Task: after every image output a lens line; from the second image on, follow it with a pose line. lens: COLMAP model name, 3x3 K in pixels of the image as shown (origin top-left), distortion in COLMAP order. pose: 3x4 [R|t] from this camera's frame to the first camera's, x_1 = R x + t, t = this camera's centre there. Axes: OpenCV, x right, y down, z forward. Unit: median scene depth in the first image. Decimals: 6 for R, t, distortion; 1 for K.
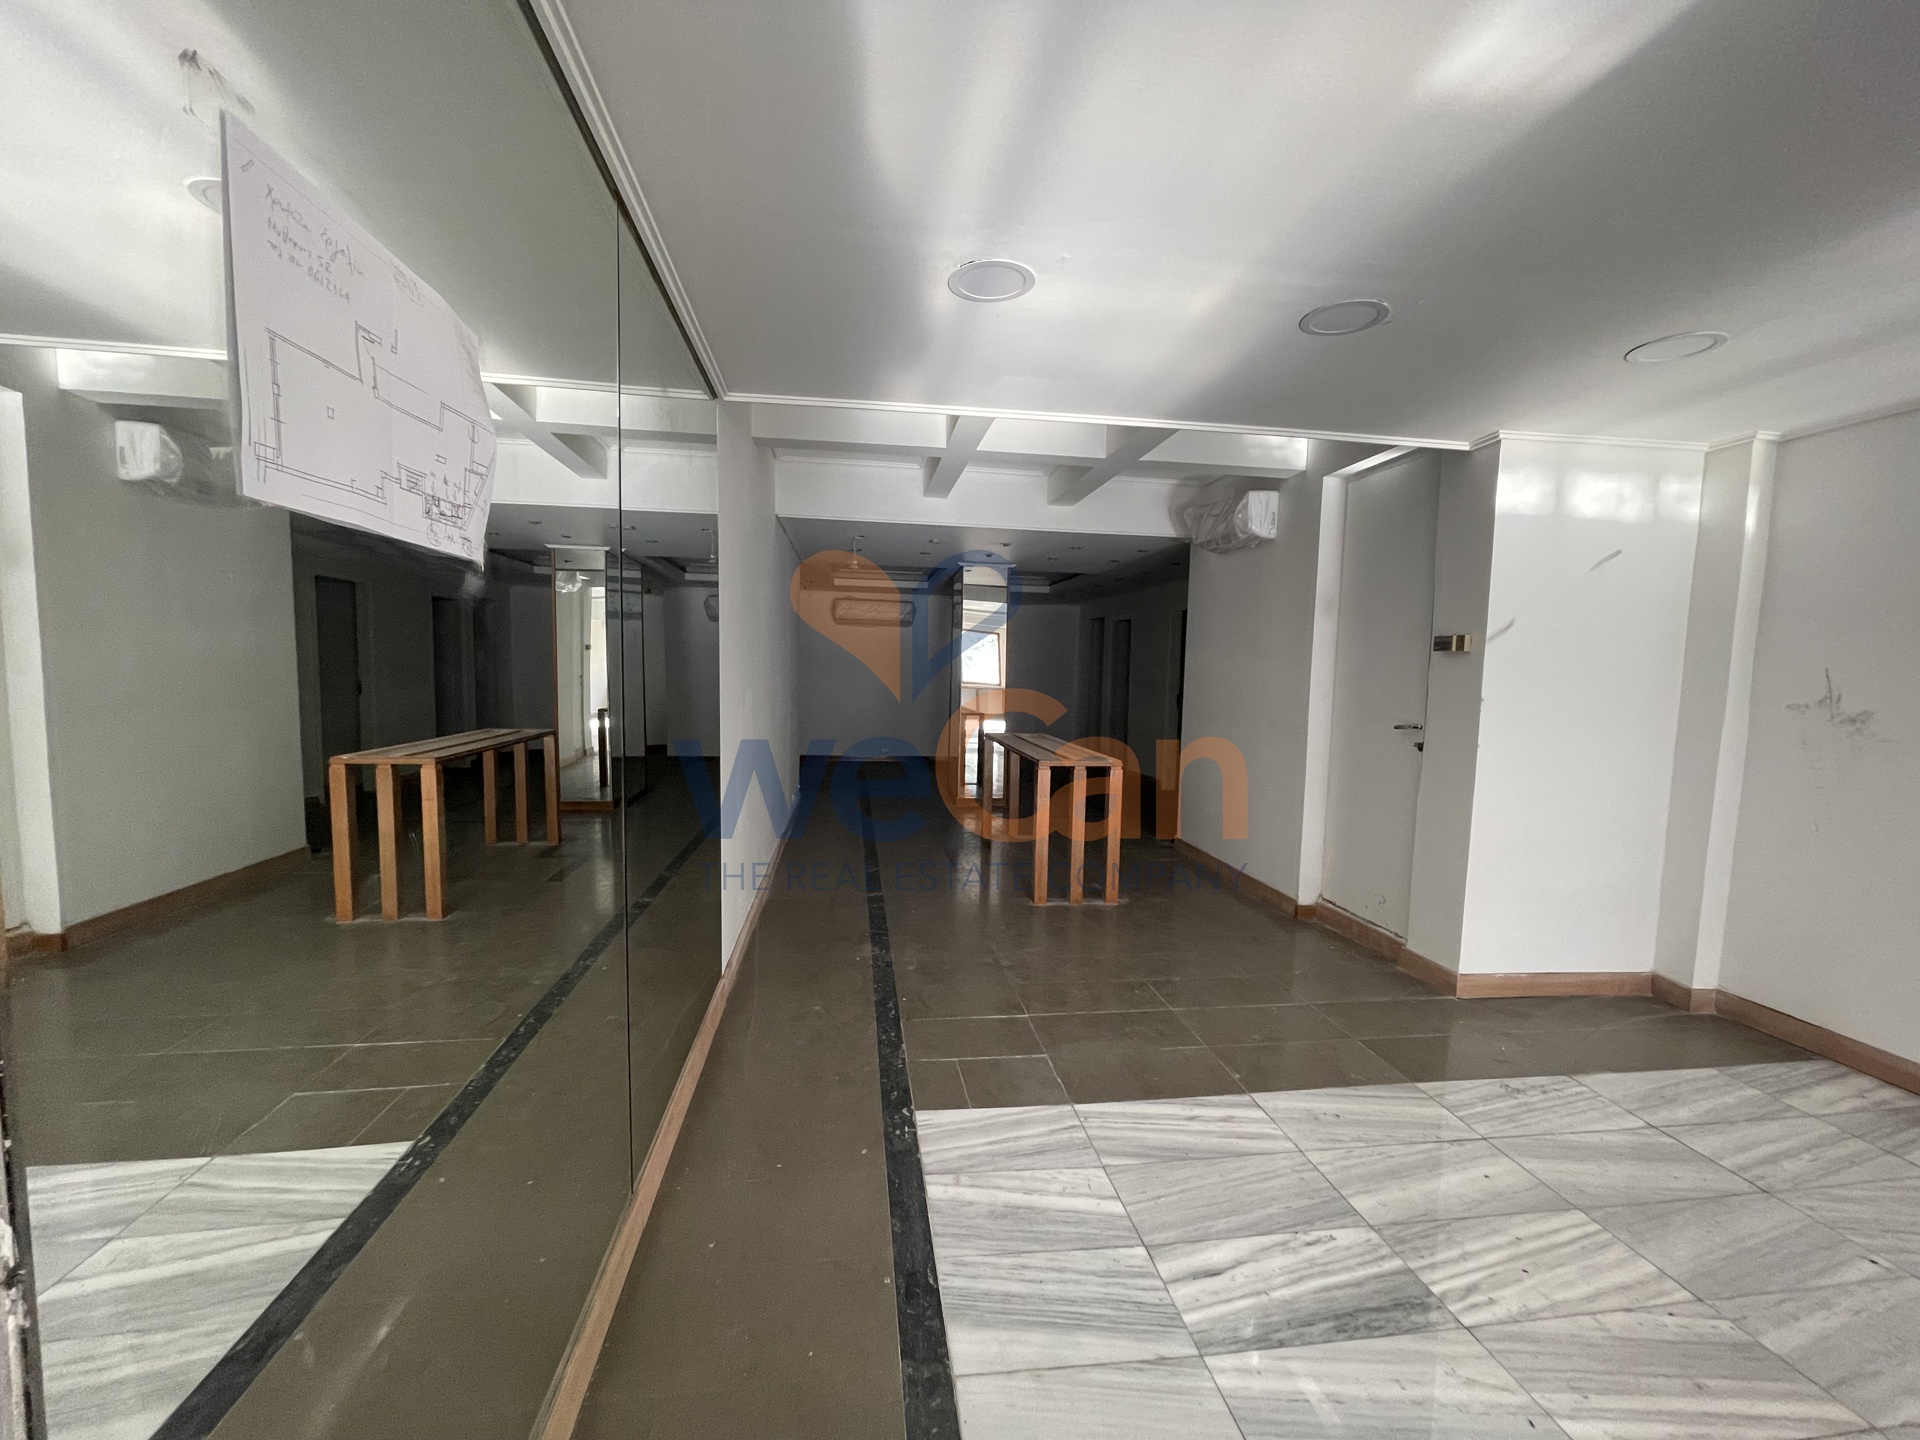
lens RADIAL K [[769.4, 0, 952.2], [0, 769.4, 723.5], [0, 0, 1]] dist [0.002229, -0.001964]
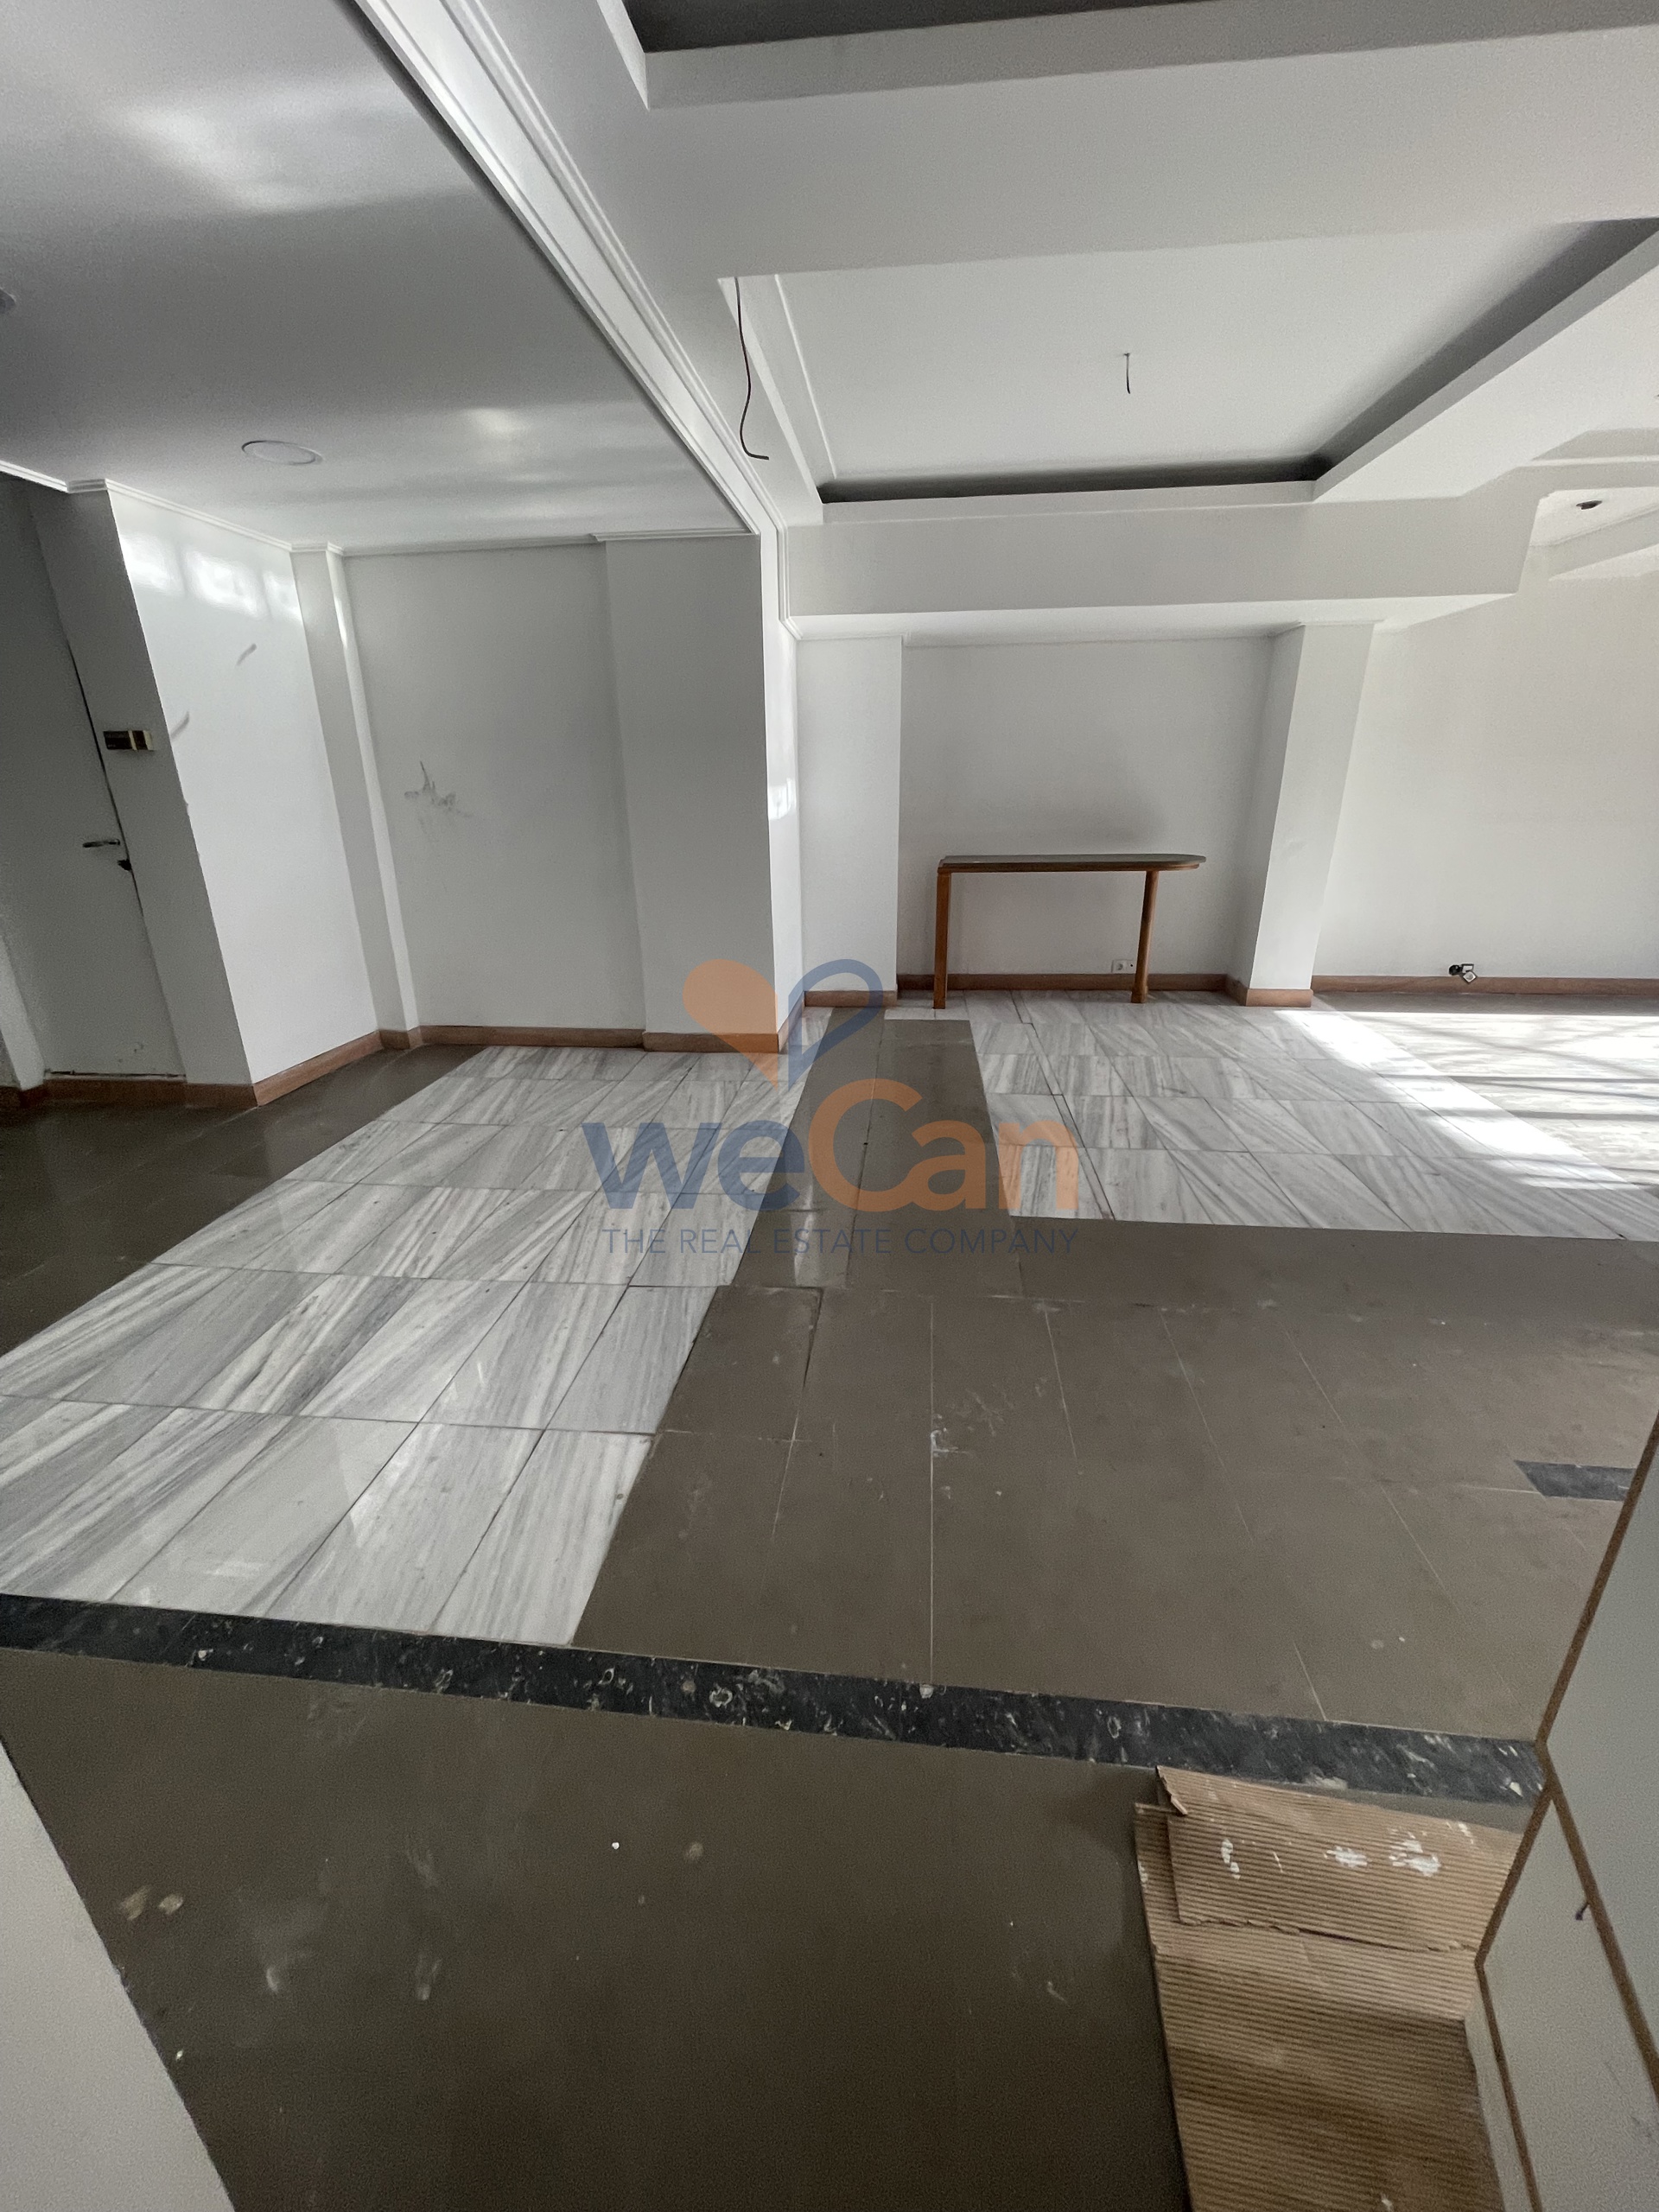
lens RADIAL K [[886.5, 0, 823.3], [0, 886.5, 1093.0], [0, 0, 1]] dist [0.002229, -0.001964]
pose [[0.236721, -0.354552, 0.904575, -0.307887], [0.092274, 0.935033, 0.342343, 0.001096], [-0.967186, 0.002429, 0.254058, -0.051113]]
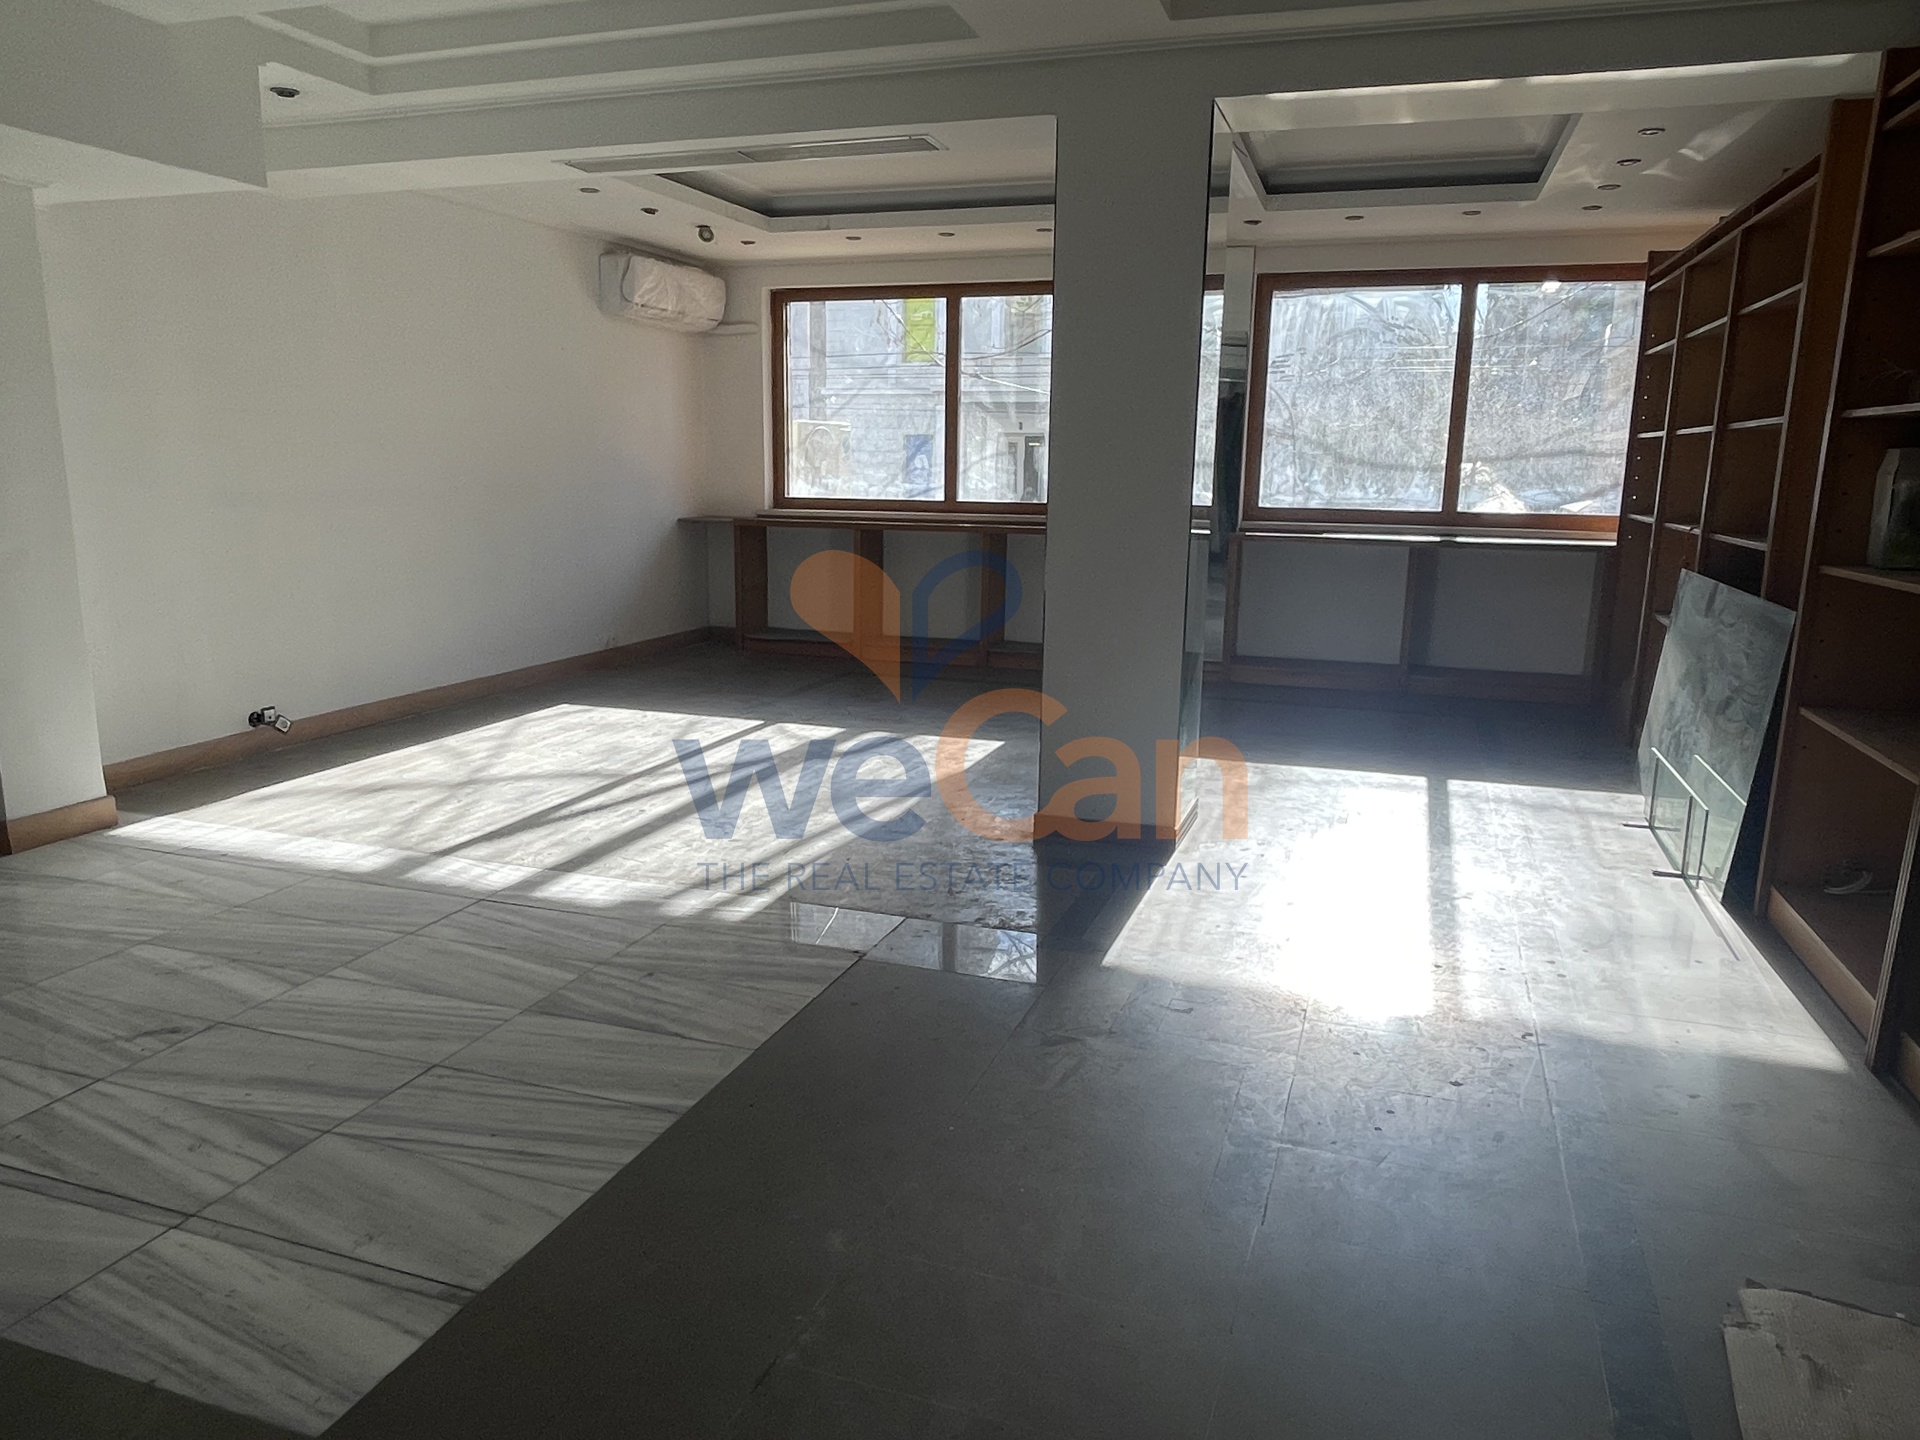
lens RADIAL K [[1320.3, 0, 934.0], [0, 1320.3, 726.6], [0, 0, 1]] dist [0.000094, -0.001598]
pose [[-0.888718, -0.127614, 0.440335, 0.174466], [0.000850, 0.960017, 0.279939, 0.008326], [-0.458454, 0.249161, -0.853076, 0.353474]]
